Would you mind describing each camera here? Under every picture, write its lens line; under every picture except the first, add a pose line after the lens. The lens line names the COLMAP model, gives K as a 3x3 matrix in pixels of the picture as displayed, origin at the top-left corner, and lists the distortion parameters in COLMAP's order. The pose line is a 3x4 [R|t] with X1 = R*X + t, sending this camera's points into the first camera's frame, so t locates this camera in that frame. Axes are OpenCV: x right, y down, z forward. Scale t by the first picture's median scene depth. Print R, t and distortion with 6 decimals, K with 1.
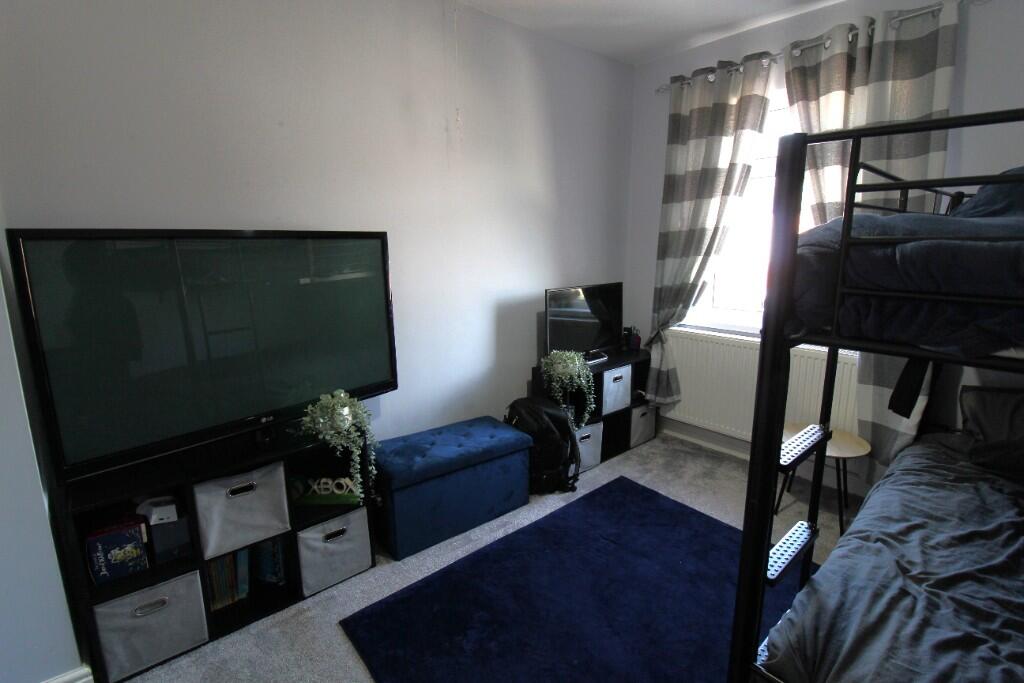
lens RADIAL K [[481.6, 0, 516.9], [0, 481.6, 336.2], [0, 0, 1]] dist [-0.001692, -0.001051]
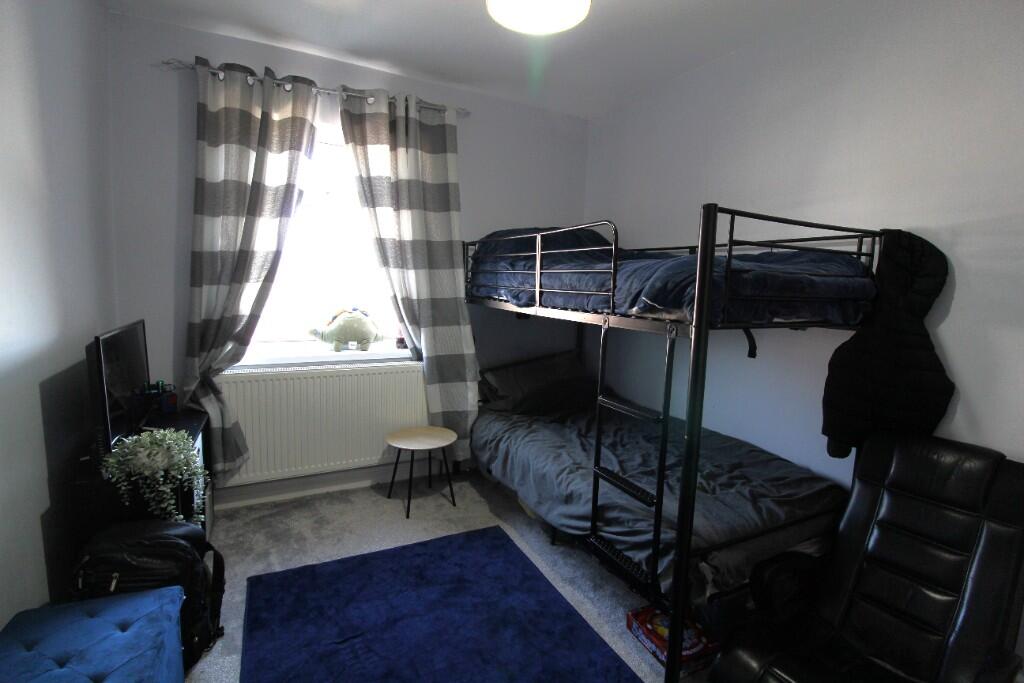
lens RADIAL K [[481.6, 0, 516.9], [0, 481.6, 336.2], [0, 0, 1]] dist [-0.001692, -0.001051]
pose [[0.246963, -0.094037, 0.964451, -0.375877], [0.158198, 0.985840, 0.055613, -0.052287], [-0.956025, 0.138840, 0.258342, 0.387180]]
